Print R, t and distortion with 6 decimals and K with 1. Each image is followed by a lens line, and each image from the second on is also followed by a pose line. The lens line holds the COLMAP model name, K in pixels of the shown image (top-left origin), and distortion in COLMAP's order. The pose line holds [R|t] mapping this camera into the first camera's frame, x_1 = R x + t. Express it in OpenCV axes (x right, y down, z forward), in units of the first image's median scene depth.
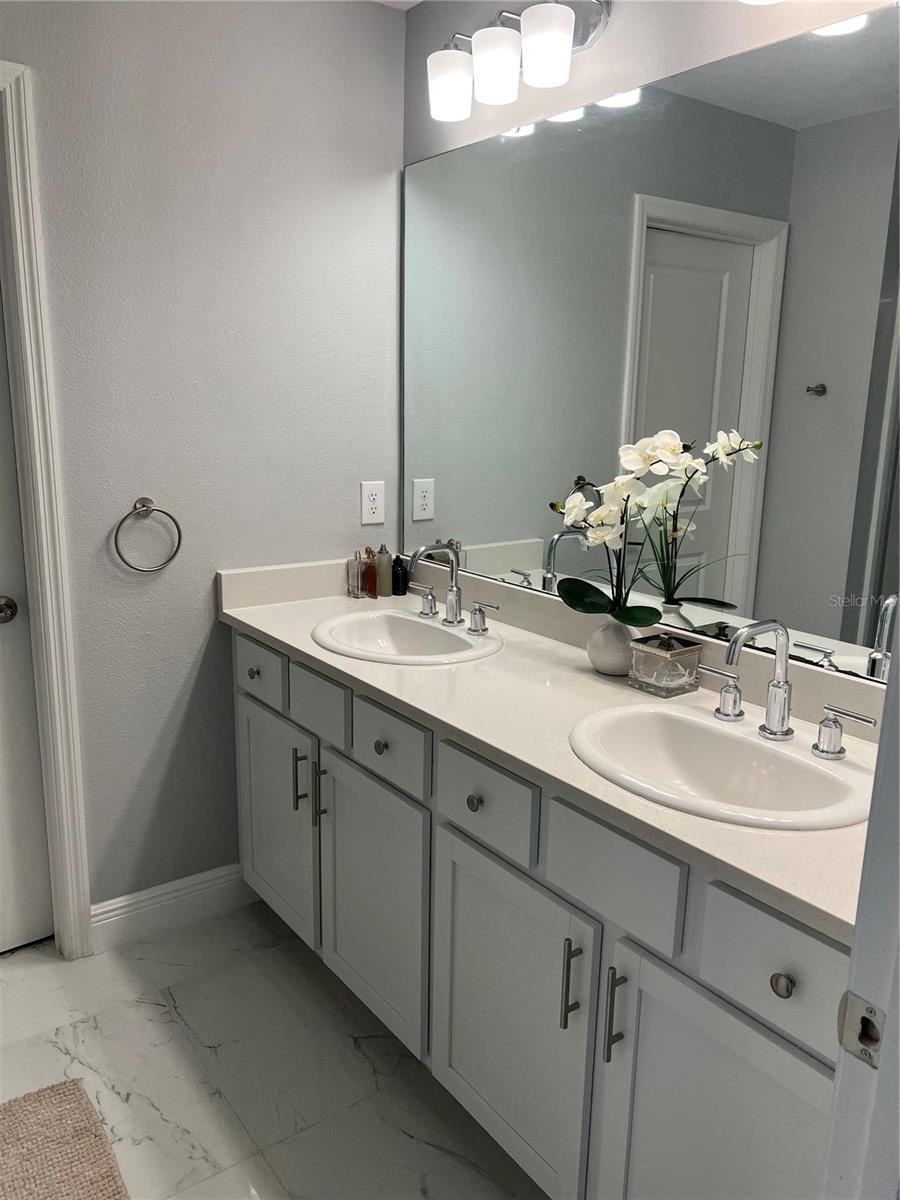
lens RADIAL K [[904.2, 0, 451.7], [0, 904.2, 610.7], [0, 0, 1]] dist [0.056160, -0.067949]
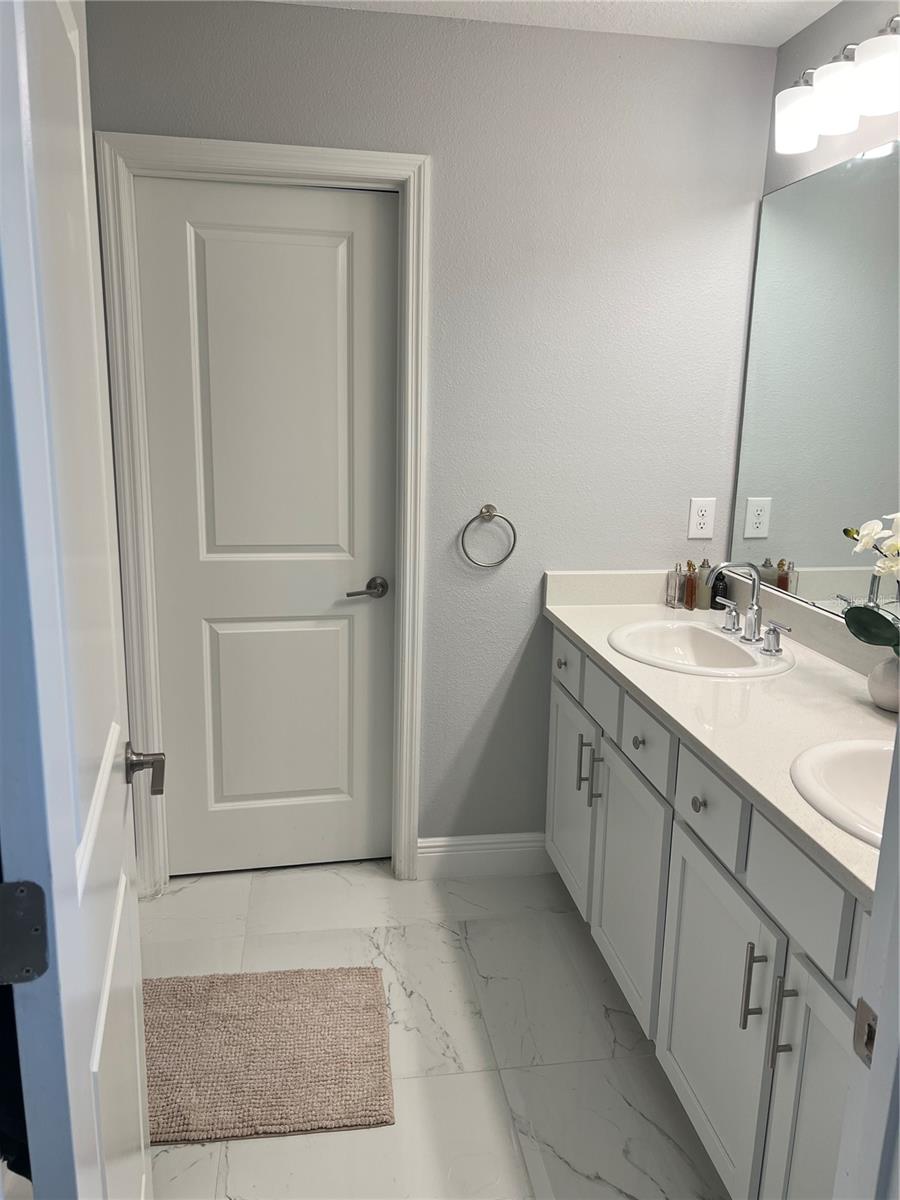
lens RADIAL K [[904.2, 0, 444.9], [0, 904.2, 604.4], [0, 0, 1]] dist [0.056160, -0.067949]
pose [[0.887315, 0.099383, -0.450328, 0.153745], [-0.105959, 0.994313, 0.010655, -0.001422], [0.448826, 0.038262, 0.892799, -0.070444]]
